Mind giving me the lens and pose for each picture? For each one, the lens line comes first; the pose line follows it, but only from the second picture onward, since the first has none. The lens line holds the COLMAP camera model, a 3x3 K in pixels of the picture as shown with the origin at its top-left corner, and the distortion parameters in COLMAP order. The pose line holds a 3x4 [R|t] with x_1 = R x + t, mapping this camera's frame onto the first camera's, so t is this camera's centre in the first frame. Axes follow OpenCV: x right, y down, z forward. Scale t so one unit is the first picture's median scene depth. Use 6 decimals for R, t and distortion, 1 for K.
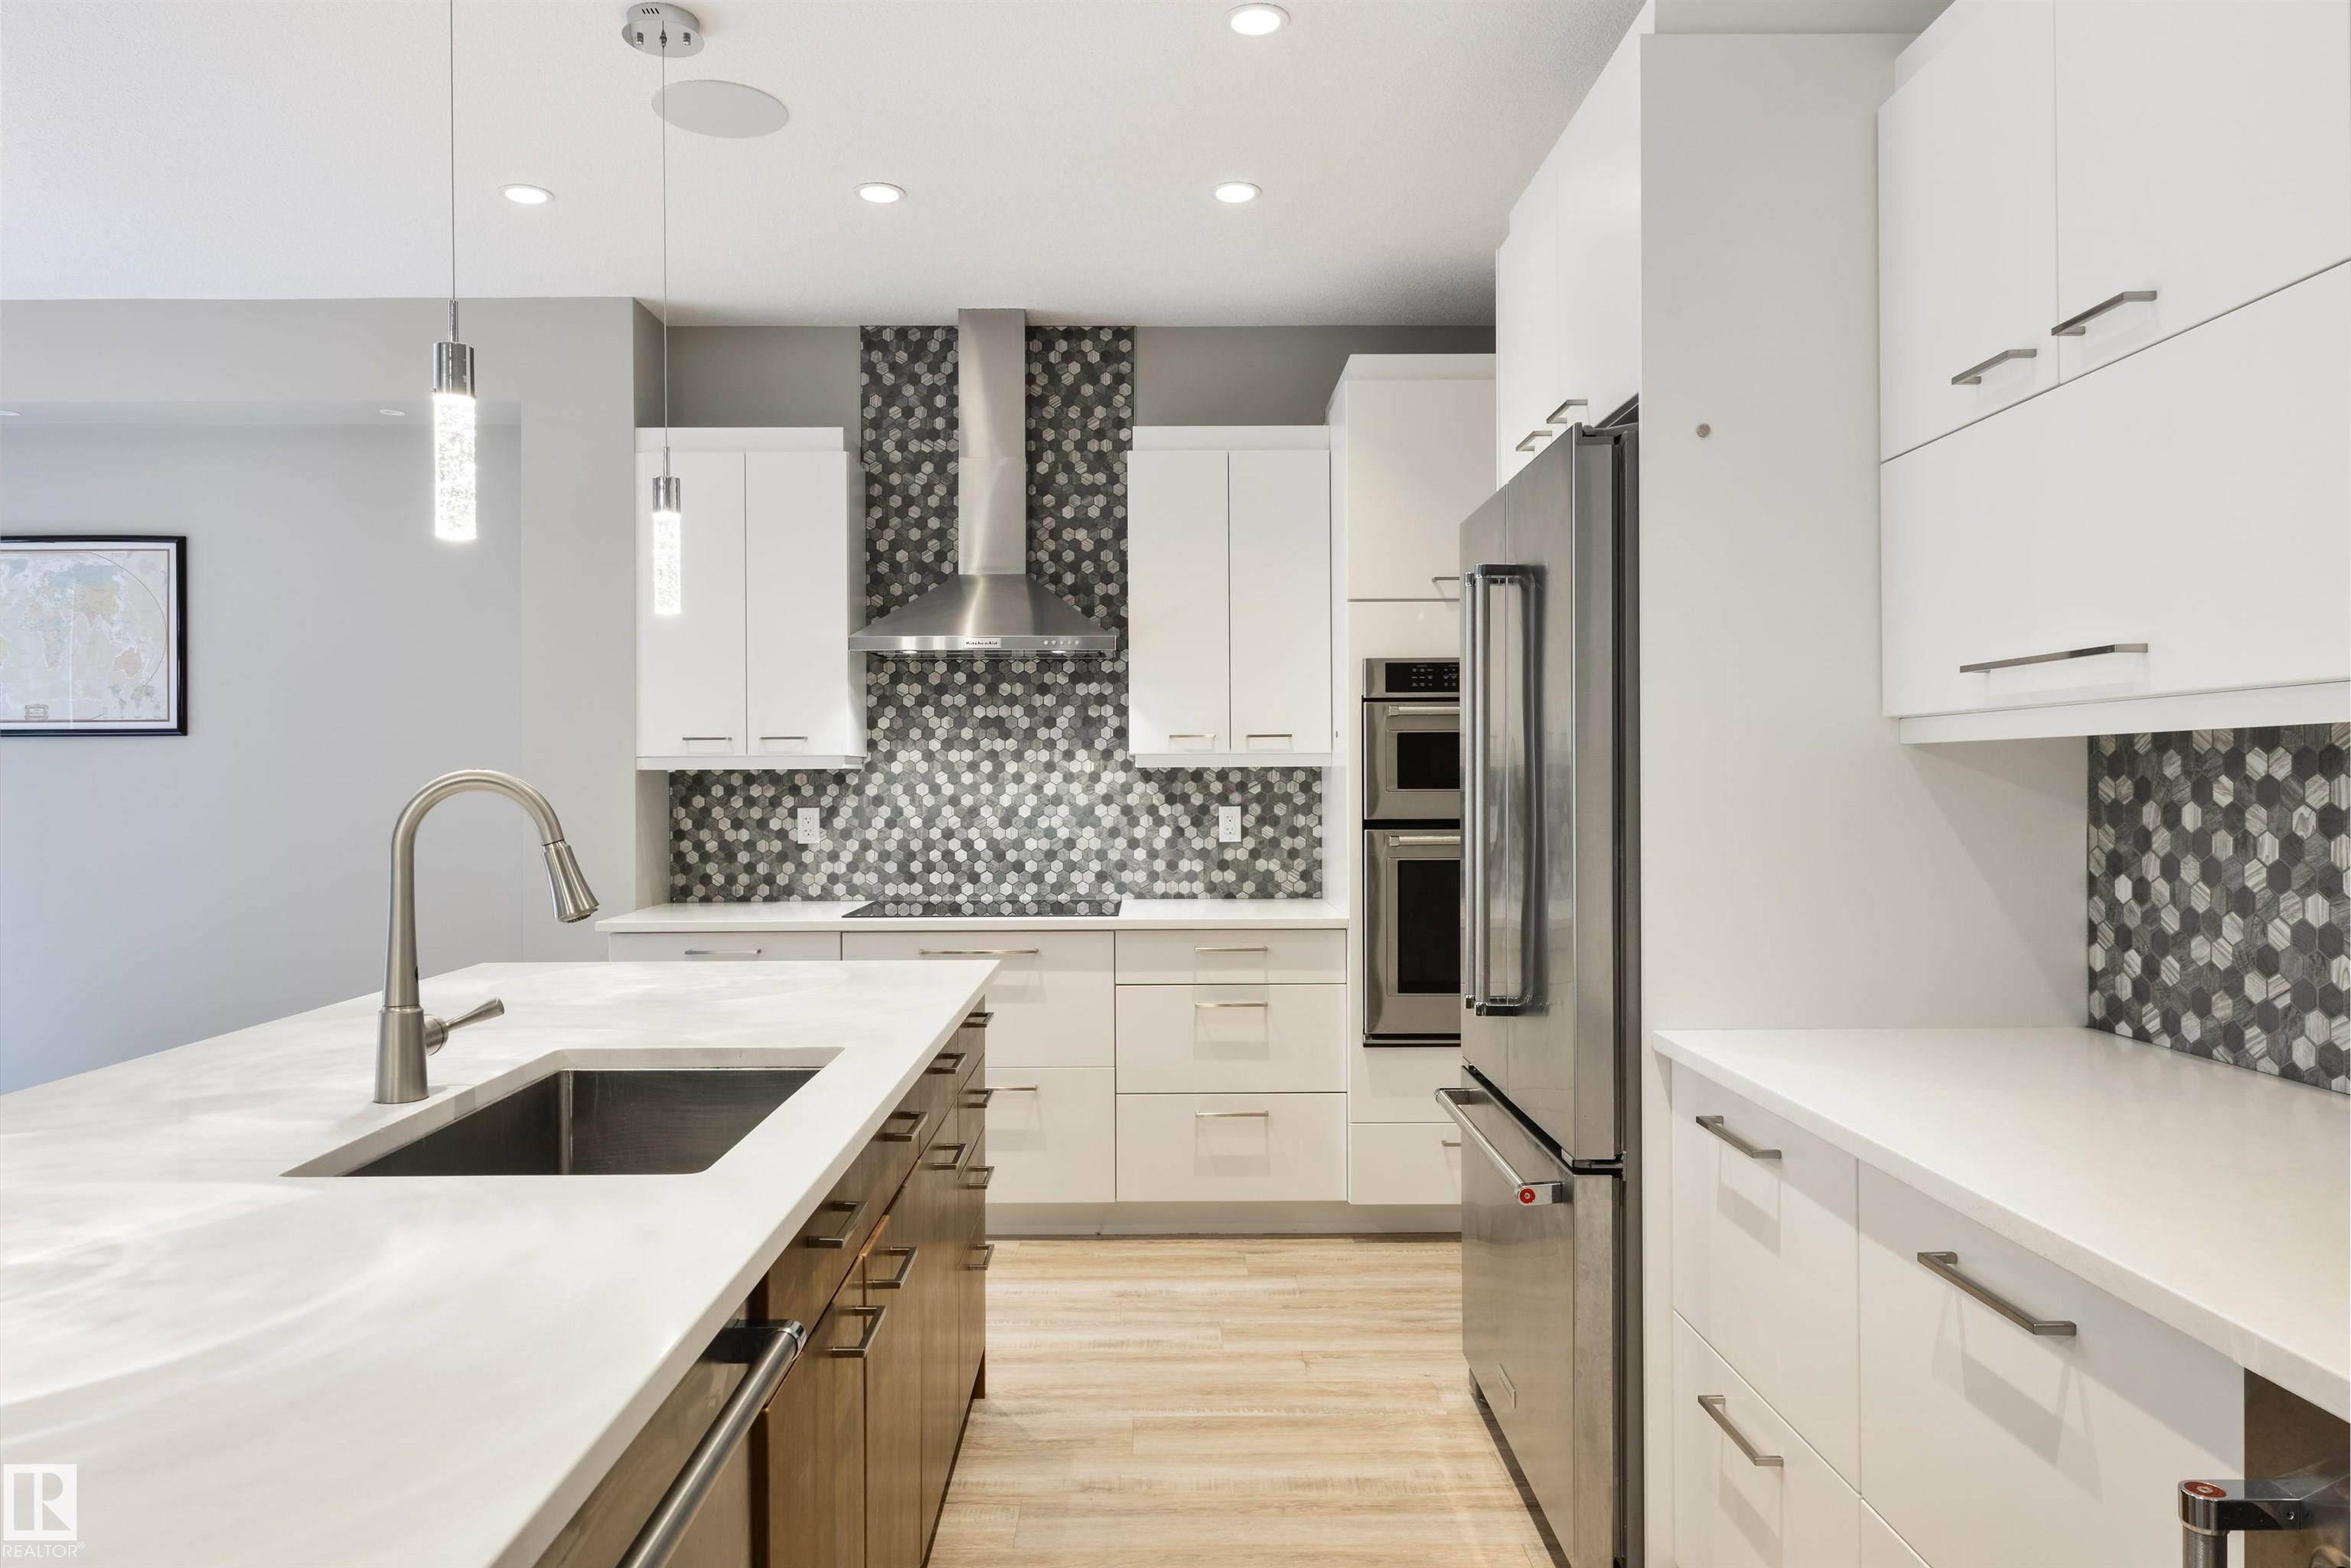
lens RADIAL K [[1555.8, 0, 1143.8], [0, 1555.8, 759.6], [0, 0, 1]] dist [0.003304, -0.007150]
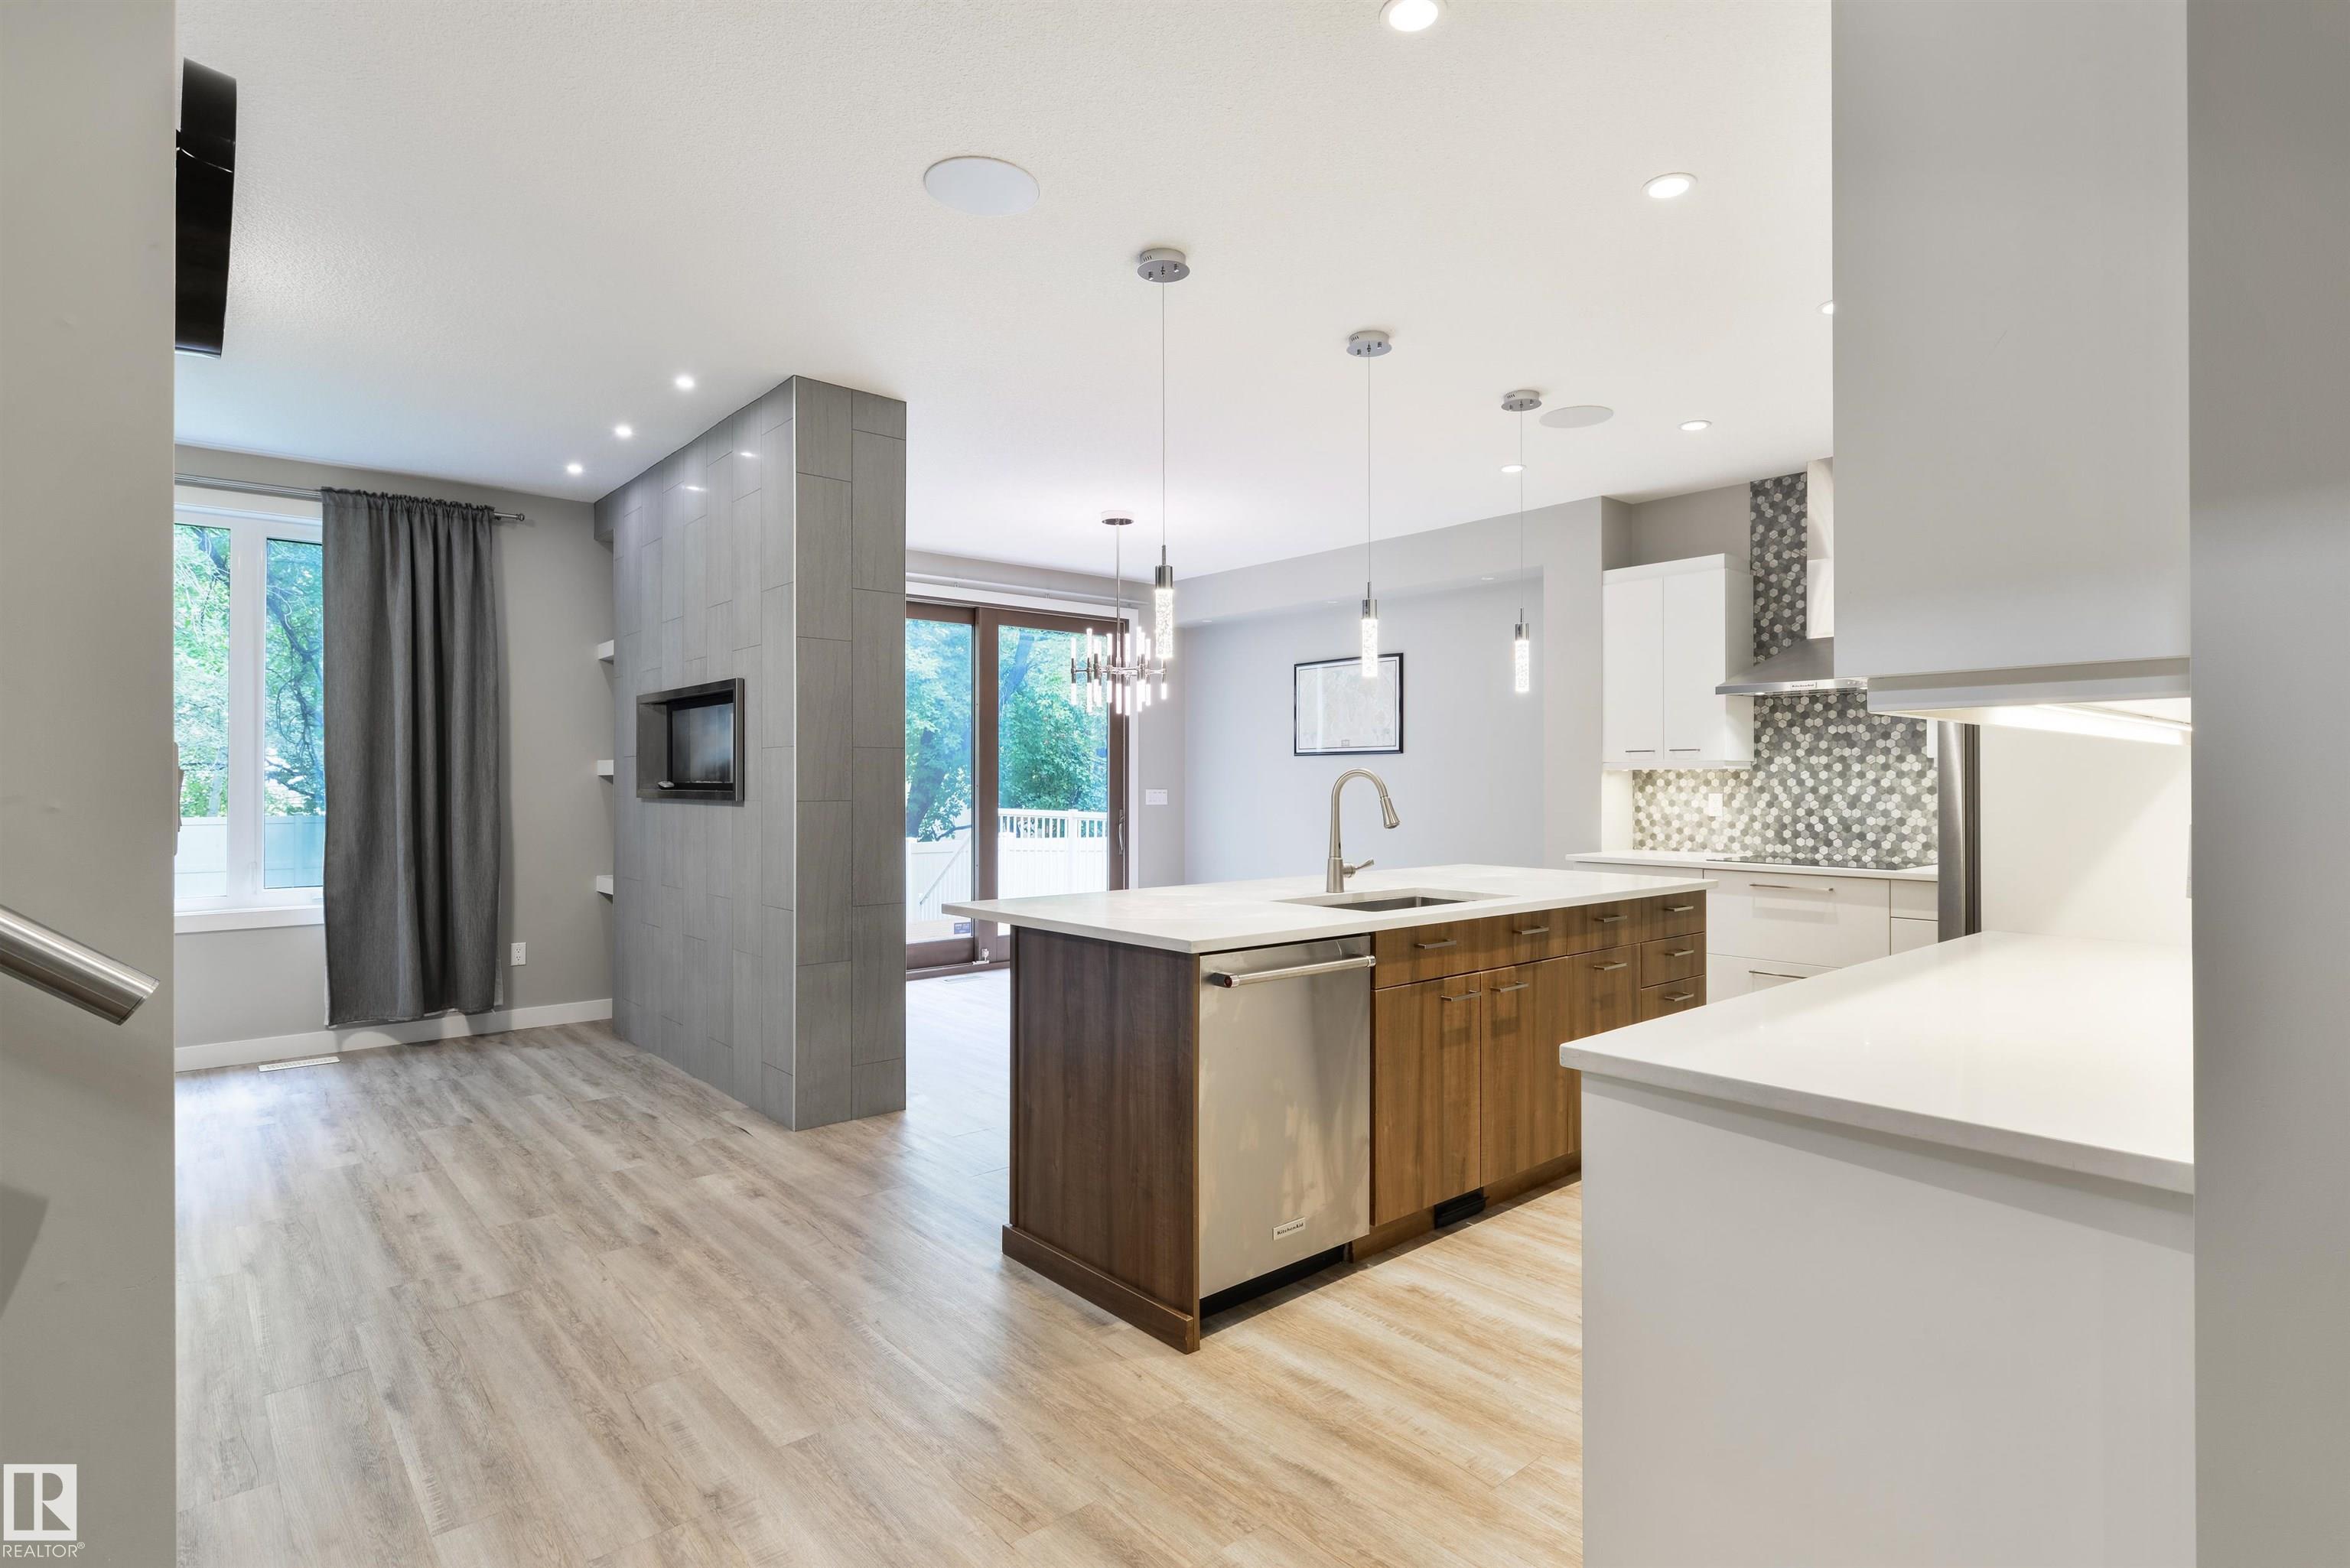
lens RADIAL K [[1159.2, 0, 1189.4], [0, 1159.2, 786.5], [0, 0, 1]] dist [0.006063, -0.001699]
pose [[0.662163, 0.007256, -0.749325, 0.314899], [0.006442, 0.999861, 0.015374, 0.001943], [0.749332, -0.015008, 0.662024, -0.182993]]
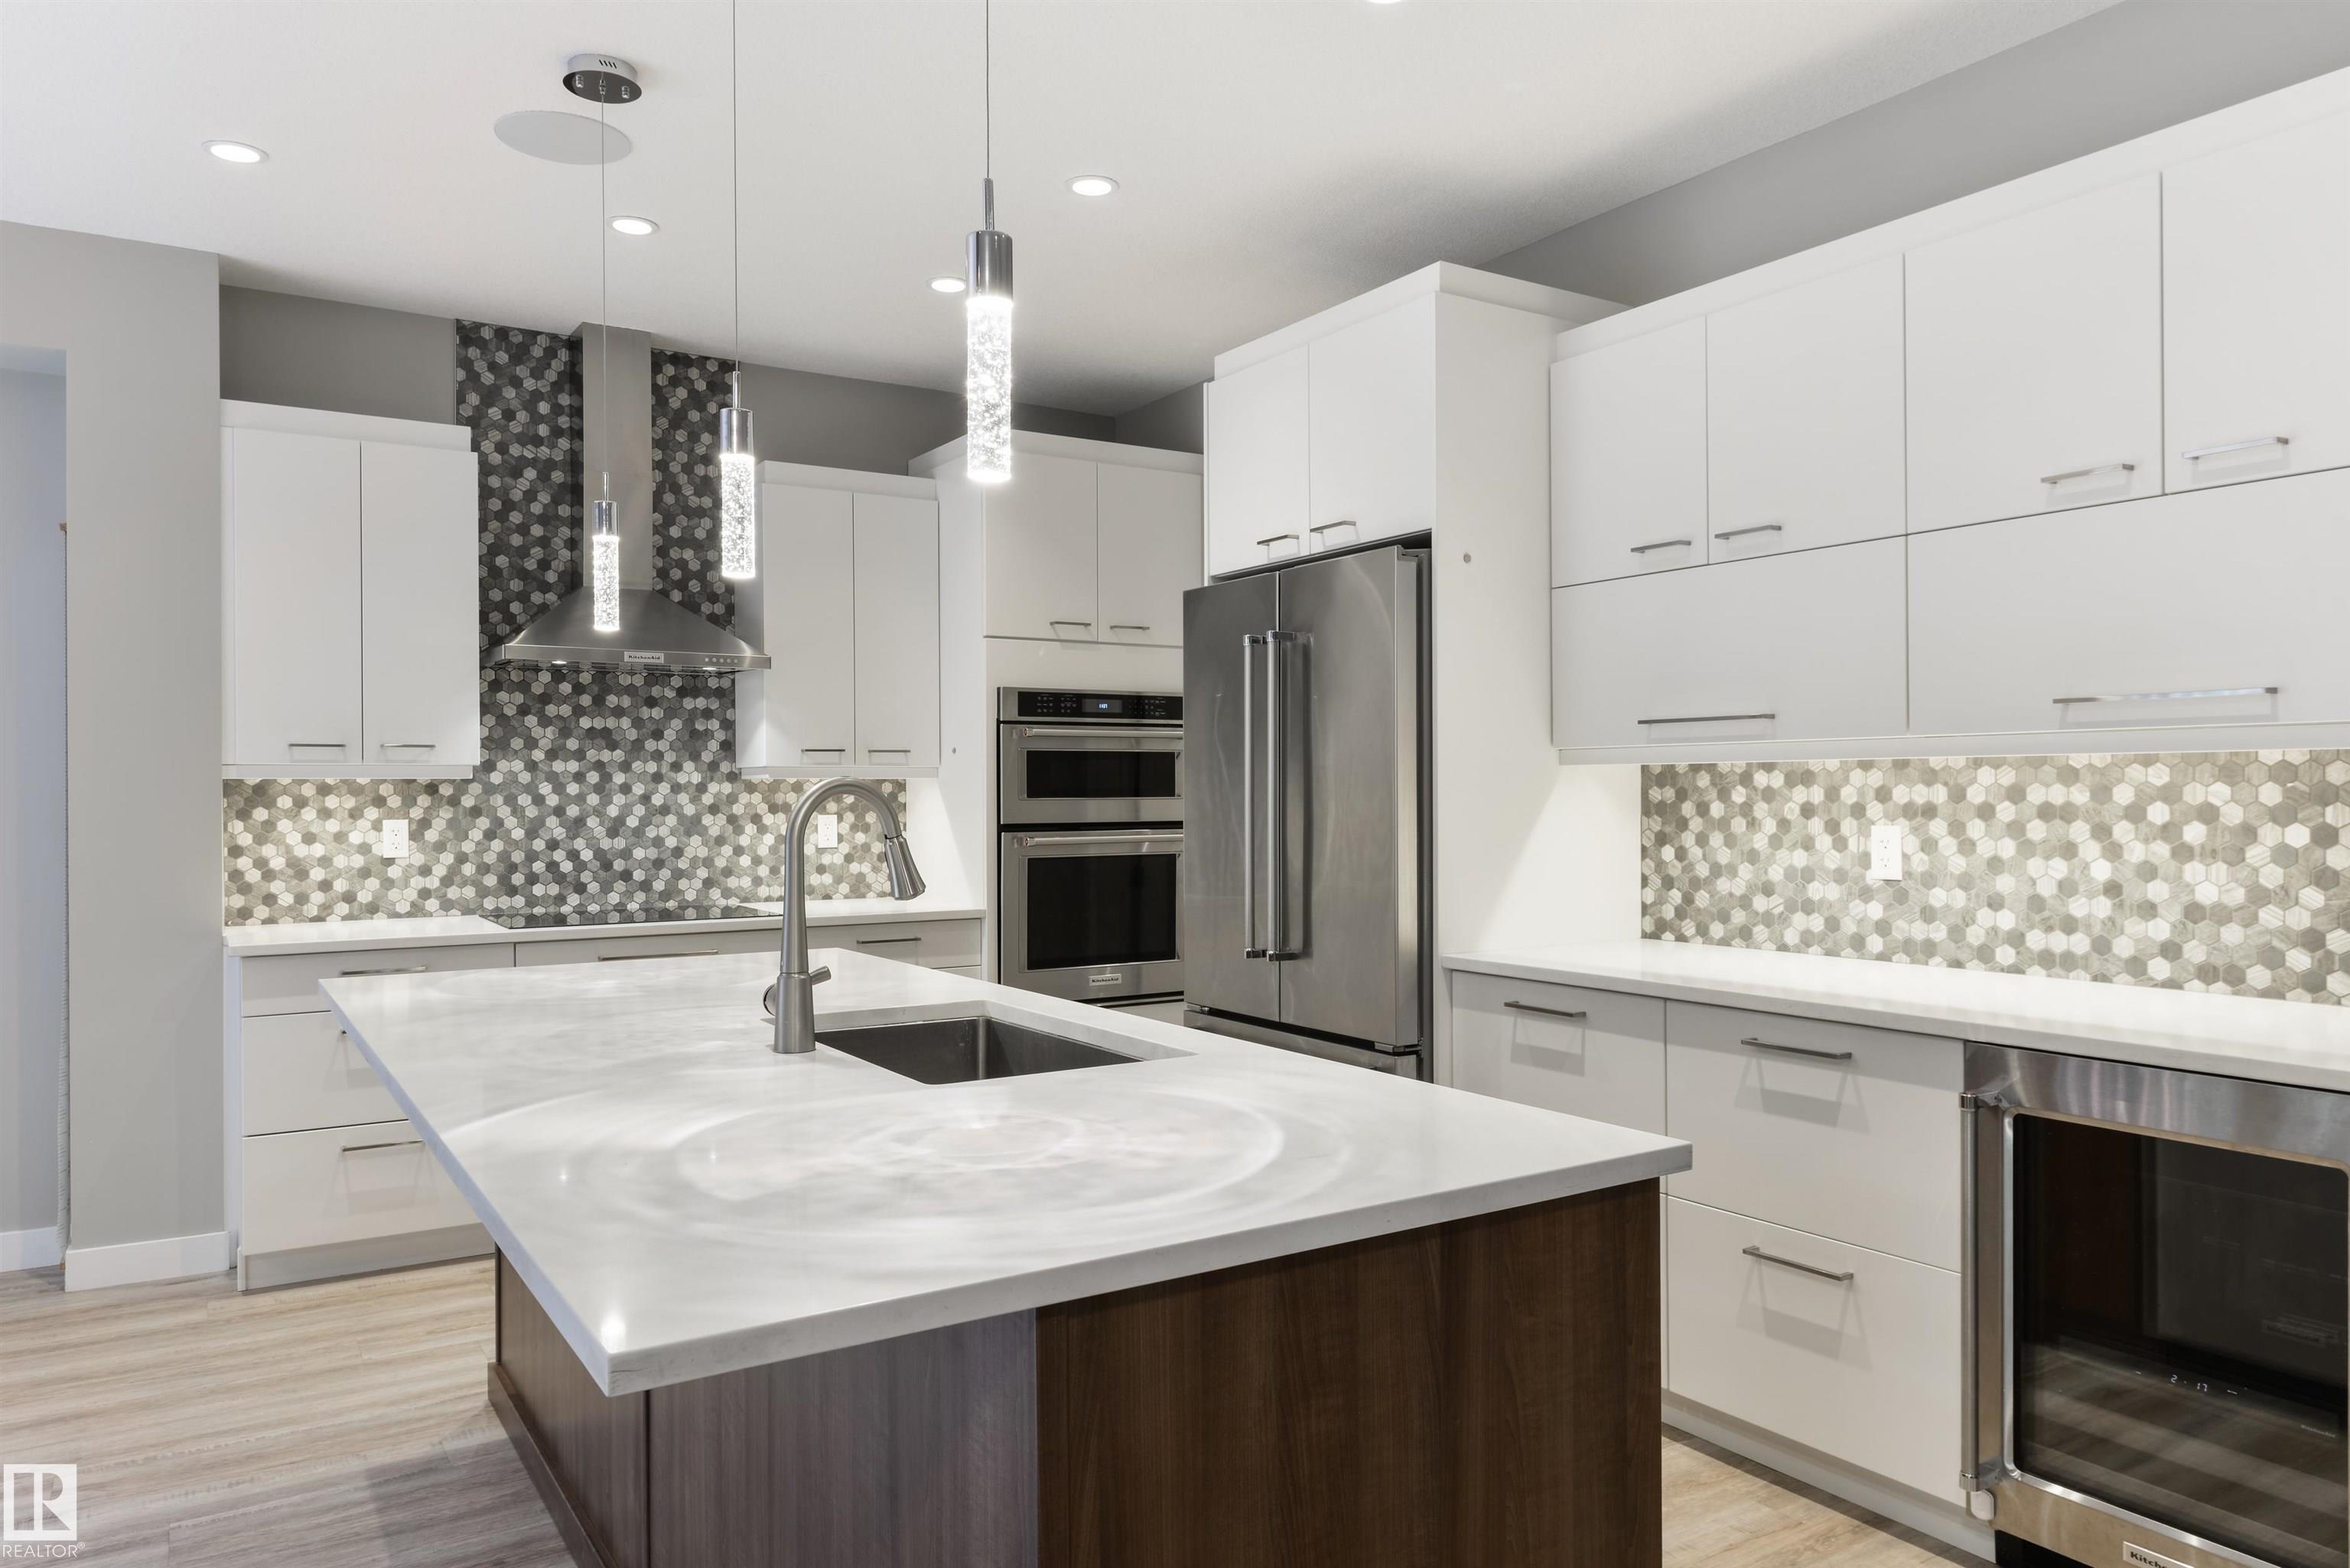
lens RADIAL K [[1555.1, 0, 1196.3], [0, 1555.1, 799.5], [0, 0, 1]] dist [0.003304, -0.007150]
pose [[0.838674, -0.002405, 0.544628, -0.322991], [-0.006530, 0.999874, 0.014470, 0.001666], [-0.544595, -0.015692, 0.838553, -0.060397]]
